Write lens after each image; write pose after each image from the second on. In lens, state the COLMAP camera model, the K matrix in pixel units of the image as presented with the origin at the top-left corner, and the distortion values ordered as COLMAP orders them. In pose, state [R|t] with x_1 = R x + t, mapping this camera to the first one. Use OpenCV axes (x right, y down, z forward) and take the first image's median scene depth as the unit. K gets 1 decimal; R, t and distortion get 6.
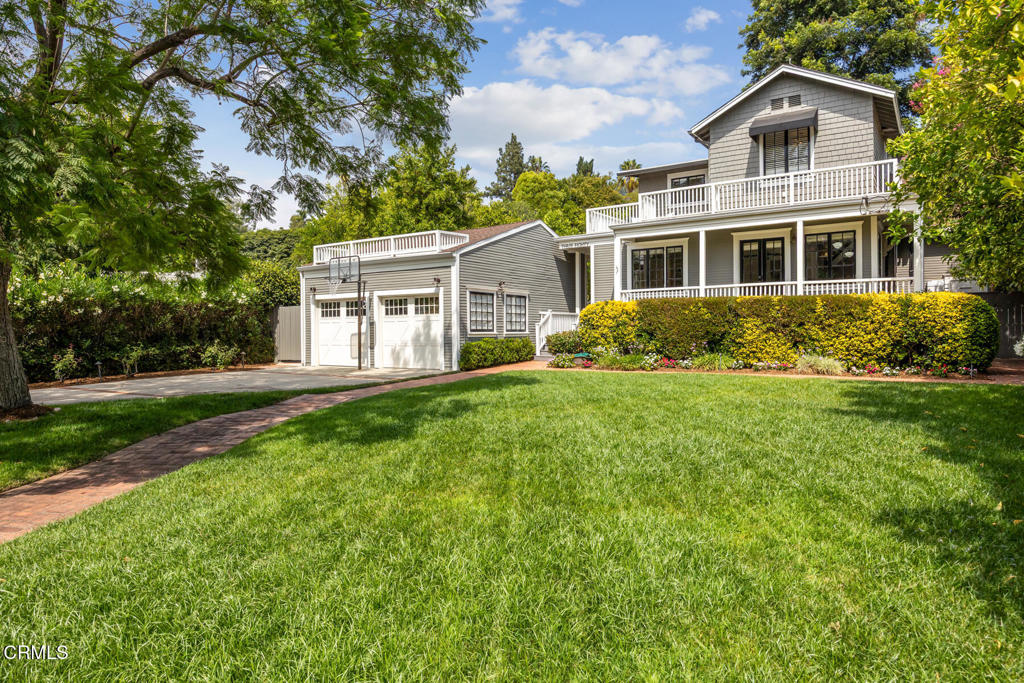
lens RADIAL K [[632.9, 0, 512.0], [0, 632.9, 341.5], [0, 0, 1]] dist [-0.008988, -0.000246]
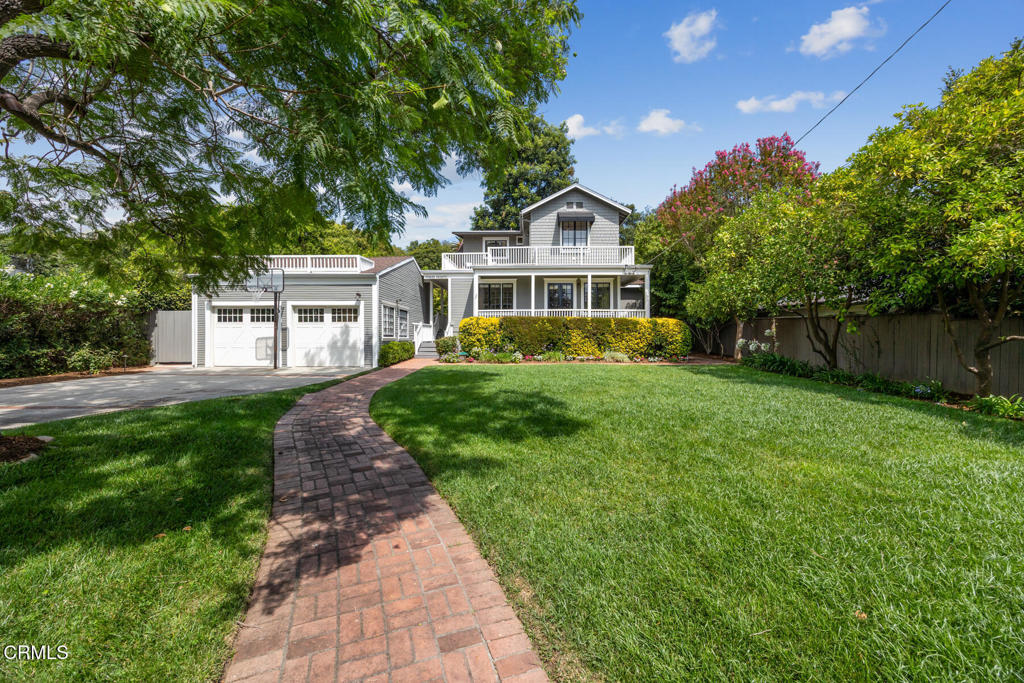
lens RADIAL K [[395.2, 0, 509.9], [0, 395.2, 336.2], [0, 0, 1]] dist [-0.003186, -0.000367]
pose [[0.844690, 0.009881, 0.535164, -0.265751], [0.000722, 0.999808, -0.019599, -0.000206], [-0.535255, 0.016942, 0.844521, 0.173565]]
